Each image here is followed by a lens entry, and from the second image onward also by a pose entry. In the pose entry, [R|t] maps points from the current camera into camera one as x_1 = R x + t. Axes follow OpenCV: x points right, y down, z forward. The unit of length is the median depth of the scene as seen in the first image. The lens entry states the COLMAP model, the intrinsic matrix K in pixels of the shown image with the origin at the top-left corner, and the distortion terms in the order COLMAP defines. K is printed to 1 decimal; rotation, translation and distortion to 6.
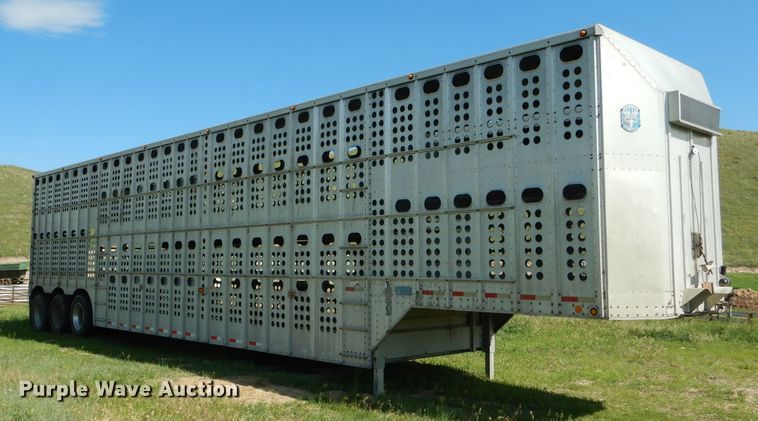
lens RADIAL K [[694.5, 0, 334.6], [0, 694.5, 188.6], [0, 0, 1]] dist [0.012288, 0.004577]
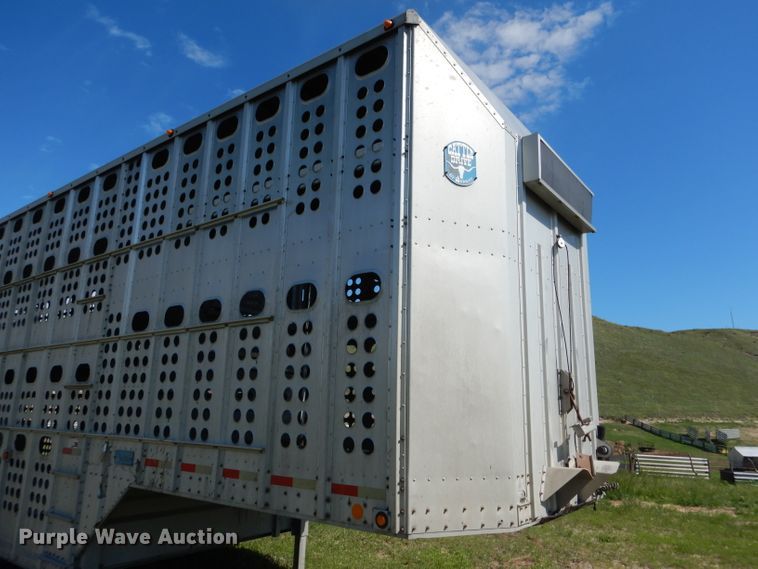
lens RADIAL K [[539.7, 0, 373.0], [0, 539.7, 281.0], [0, 0, 1]] dist [0.010771, -0.001205]
pose [[0.984758, 0.058301, 0.163869, 0.243105], [-0.037386, 0.991077, -0.127939, 0.046791], [-0.169865, 0.119863, 0.978151, 0.497959]]
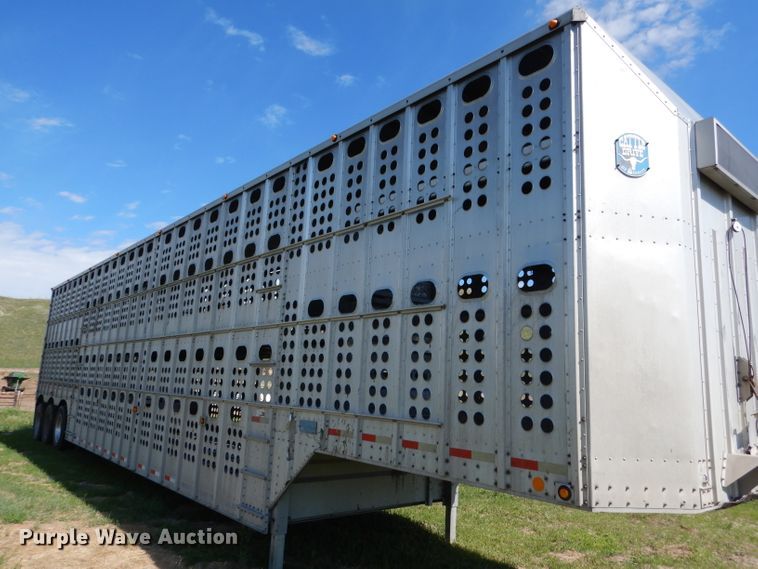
lens RADIAL K [[538.6, 0, 374.4], [0, 538.6, 280.0], [0, 0, 1]] dist [0.011906, 0.004958]
pose [[0.998540, 0.035706, -0.040522, 0.195083], [-0.039039, 0.995641, -0.084701, 0.043446], [0.037321, 0.086159, 0.995582, 0.463342]]
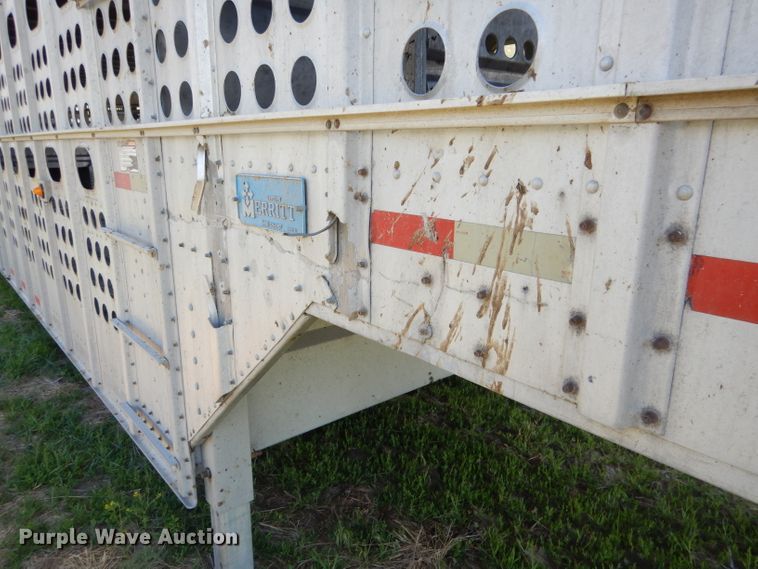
lens RADIAL K [[539.7, 0, 373.0], [0, 539.7, 281.0], [0, 0, 1]] dist [0.010771, -0.001205]
pose [[0.999211, 0.011220, -0.038096, 0.134691], [0.002685, 0.937979, 0.346681, 0.128624], [0.039623, -0.346510, 0.937209, 0.932267]]
